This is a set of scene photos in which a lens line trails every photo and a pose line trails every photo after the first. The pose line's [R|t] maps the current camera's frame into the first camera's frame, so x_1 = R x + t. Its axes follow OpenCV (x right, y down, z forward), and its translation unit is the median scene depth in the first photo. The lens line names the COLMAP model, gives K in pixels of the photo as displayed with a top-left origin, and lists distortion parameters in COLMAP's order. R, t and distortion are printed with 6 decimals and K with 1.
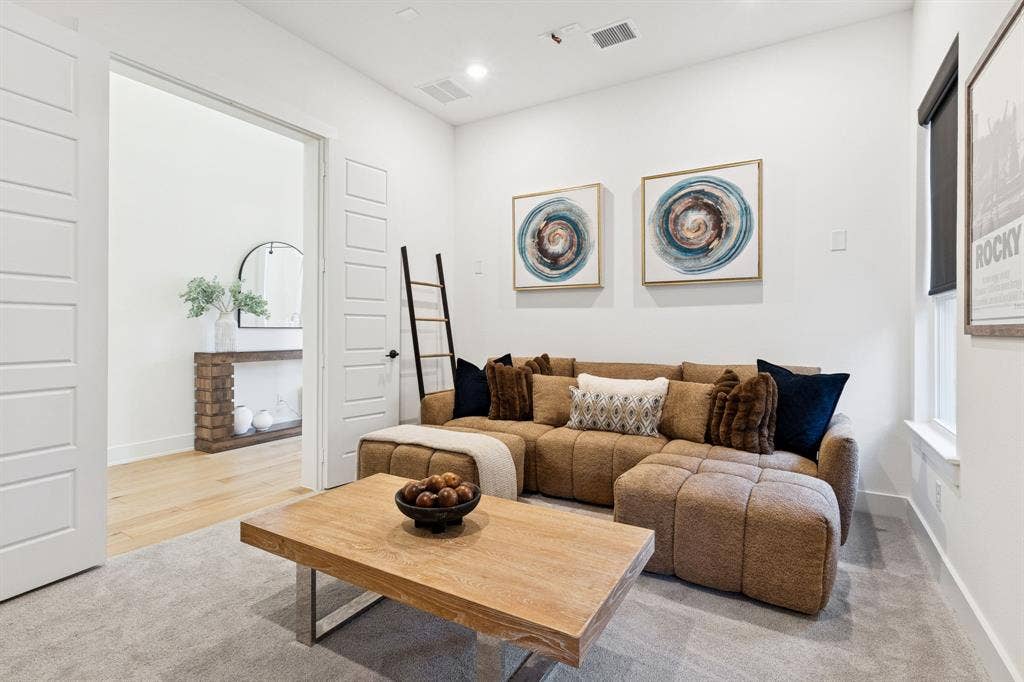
lens RADIAL K [[499.8, 0, 513.5], [0, 499.8, 335.8], [0, 0, 1]] dist [0.000874, 0.000161]
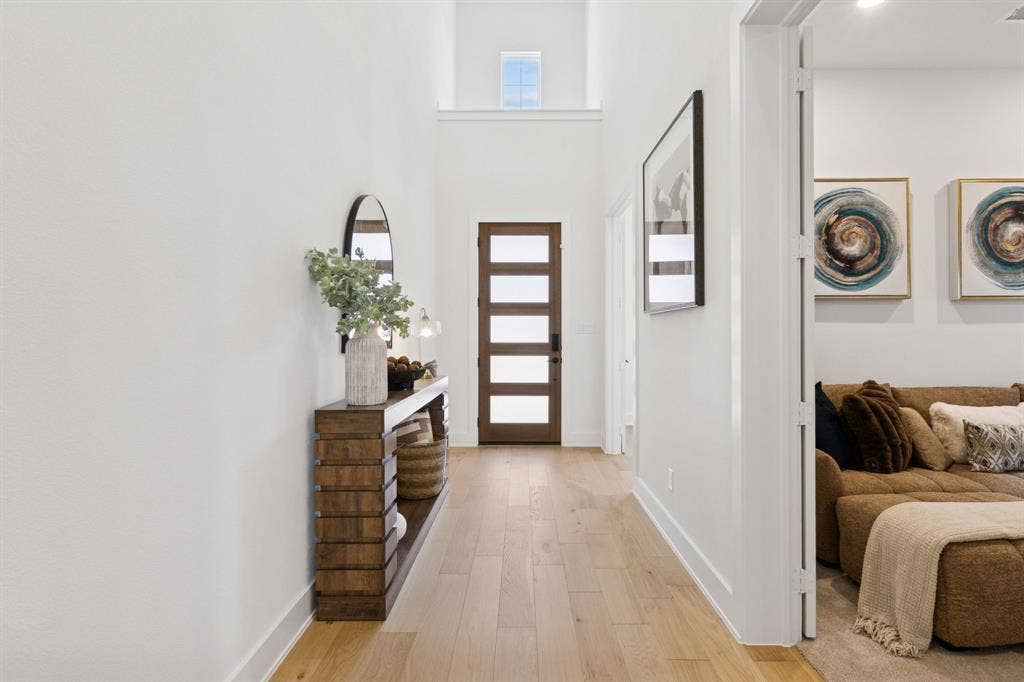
lens RADIAL K [[499.8, 0, 511.3], [0, 499.8, 339.1], [0, 0, 1]] dist [0.000874, 0.000161]
pose [[0.863173, 0.000657, 0.504908, -0.824208], [0.010583, 0.999756, -0.019393, -0.019700], [-0.504798, 0.022083, 0.862955, 0.592732]]
